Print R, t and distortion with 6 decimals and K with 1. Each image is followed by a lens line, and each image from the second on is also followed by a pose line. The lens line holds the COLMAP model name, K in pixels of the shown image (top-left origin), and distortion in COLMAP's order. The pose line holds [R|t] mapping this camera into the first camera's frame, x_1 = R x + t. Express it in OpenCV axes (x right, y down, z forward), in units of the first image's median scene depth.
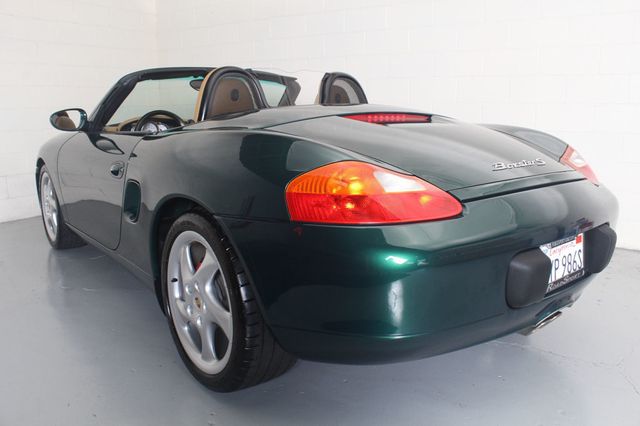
lens RADIAL K [[531.7, 0, 318.5], [0, 531.7, 215.3], [0, 0, 1]] dist [-0.078853, 0.013567]
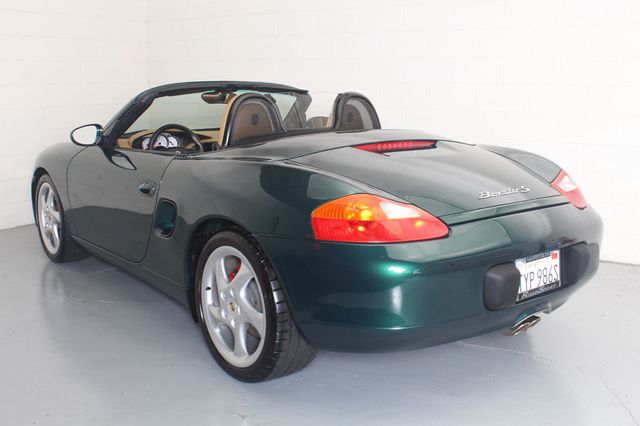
lens RADIAL K [[696.5, 0, 318.7], [0, 696.5, 214.3], [0, 0, 1]] dist [-0.051718, 0.000000]
pose [[0.999965, 0.008119, -0.002245, -0.032619], [-0.008147, 0.999881, -0.013138, -0.022447], [0.002138, 0.013156, 0.999911, -0.551211]]
